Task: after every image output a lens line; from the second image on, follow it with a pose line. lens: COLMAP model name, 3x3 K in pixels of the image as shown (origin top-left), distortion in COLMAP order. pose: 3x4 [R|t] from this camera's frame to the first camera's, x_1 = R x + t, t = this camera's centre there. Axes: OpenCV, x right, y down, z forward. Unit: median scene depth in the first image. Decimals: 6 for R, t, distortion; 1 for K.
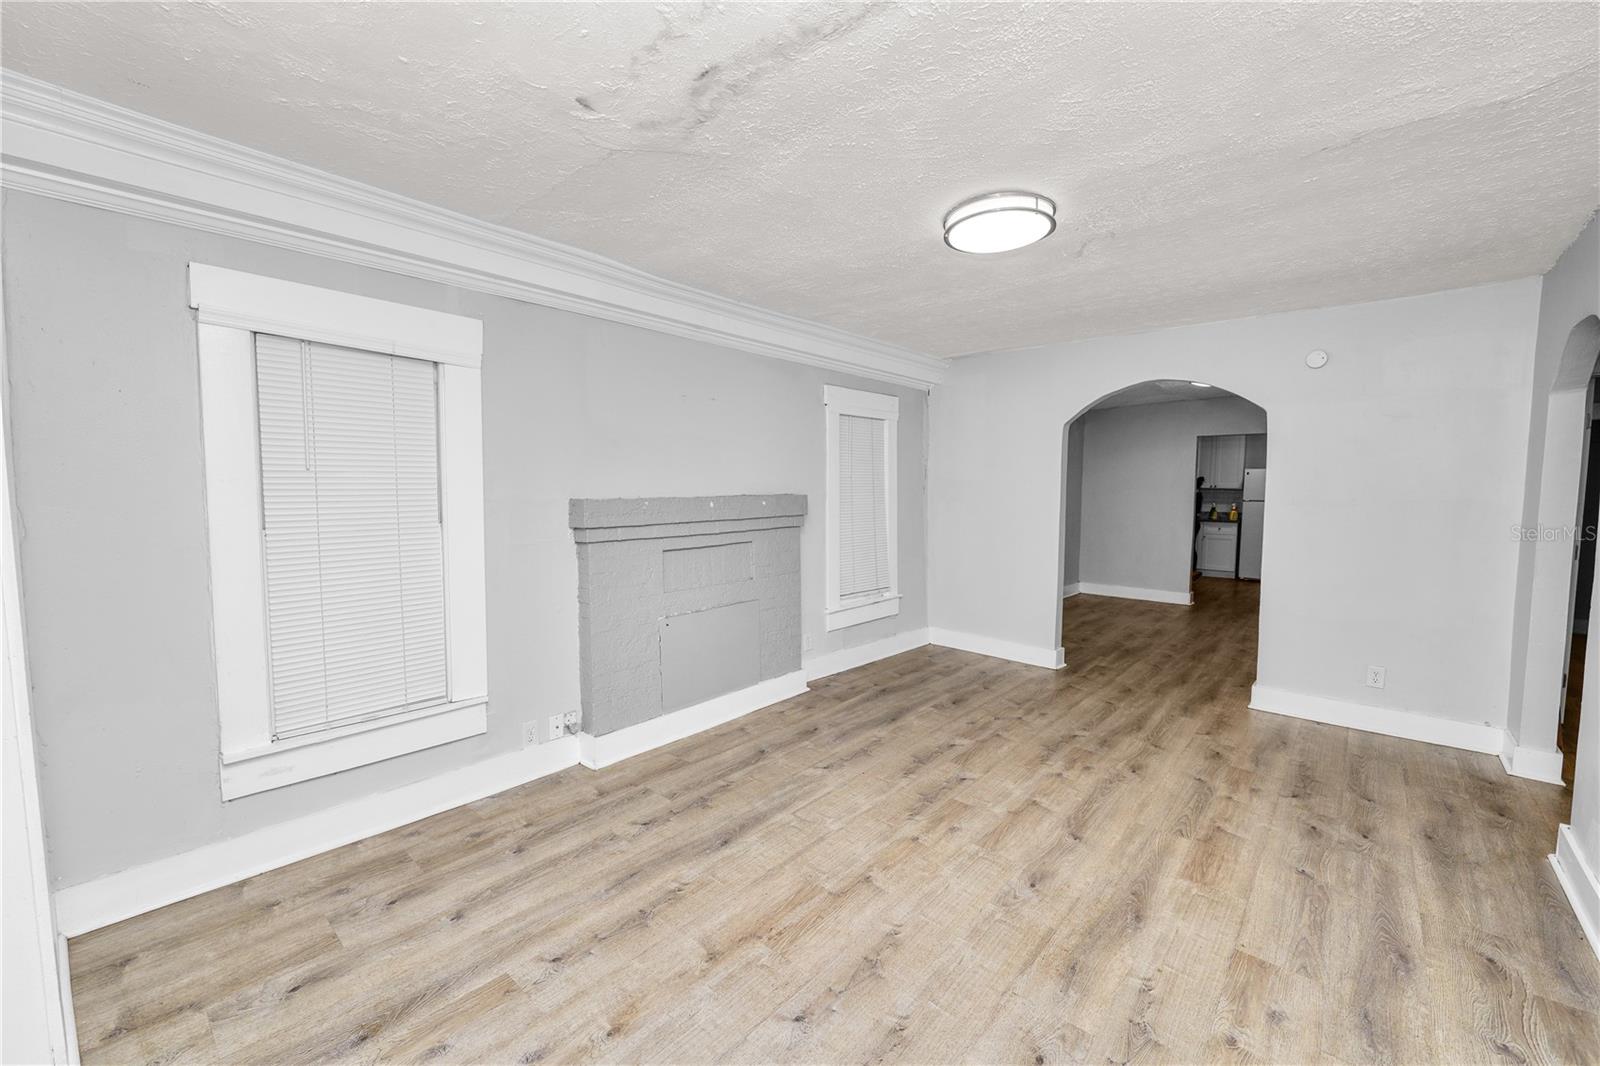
lens RADIAL K [[651.2, 0, 801.0], [0, 651.2, 526.3], [0, 0, 1]] dist [-0.013811, 0.001312]
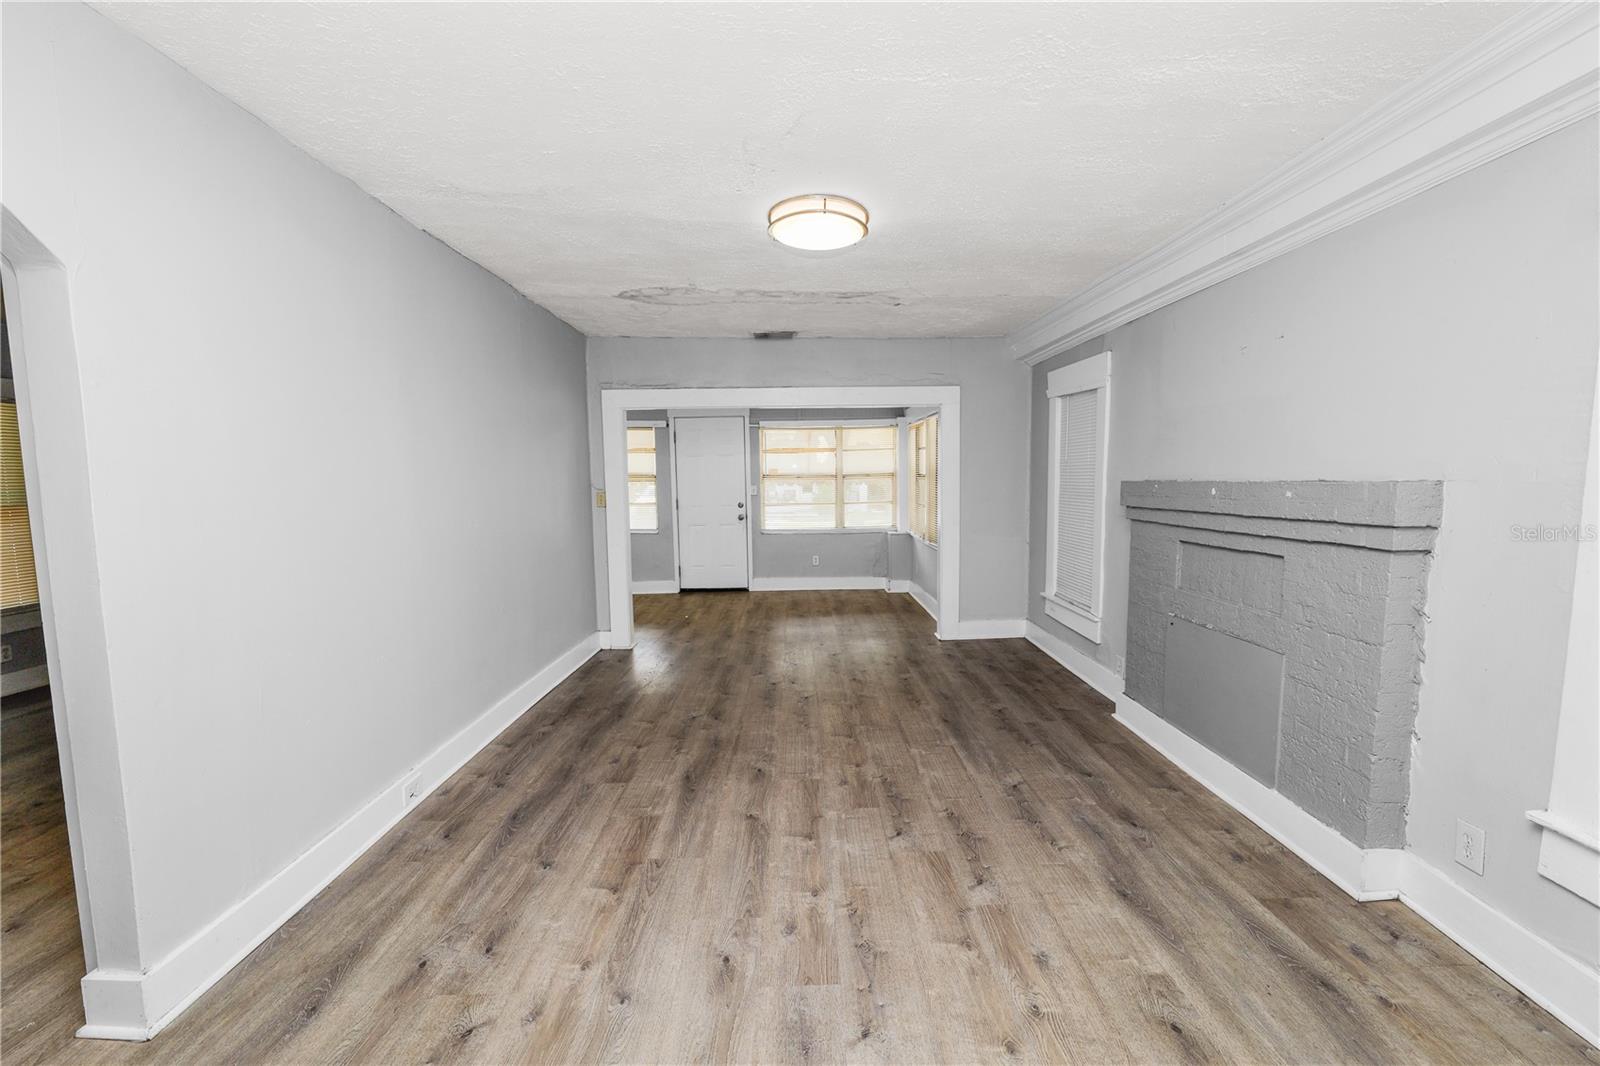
lens RADIAL K [[651.2, 0, 800.1], [0, 651.2, 529.0], [0, 0, 1]] dist [-0.013811, 0.001312]
pose [[-0.750694, 0.058409, -0.658063, 0.943112], [-0.033898, 0.991367, 0.126662, -0.090318], [0.659780, 0.117392, -0.742233, 1.637158]]
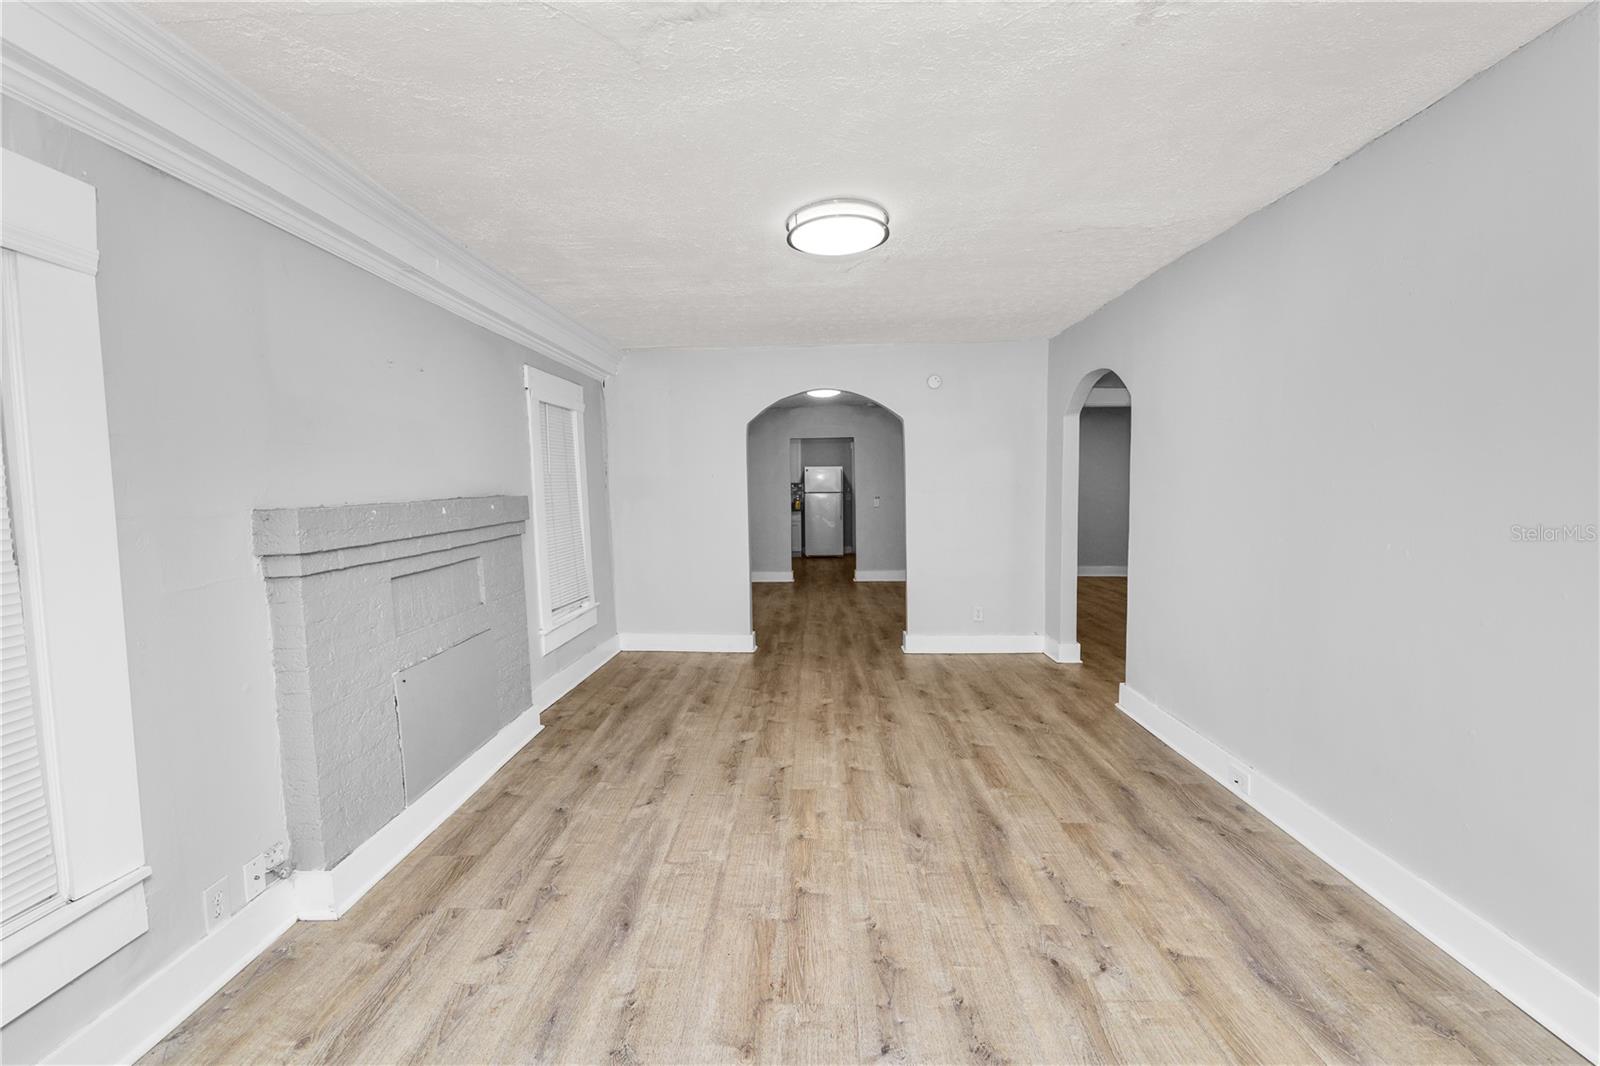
lens RADIAL K [[651.2, 0, 799.9], [0, 651.2, 528.1], [0, 0, 1]] dist [-0.013811, 0.001312]
pose [[0.768261, -0.059807, 0.637336, -0.394636], [0.058121, 0.998031, 0.023594, -0.009864], [-0.637492, 0.018916, 0.770224, 0.213750]]
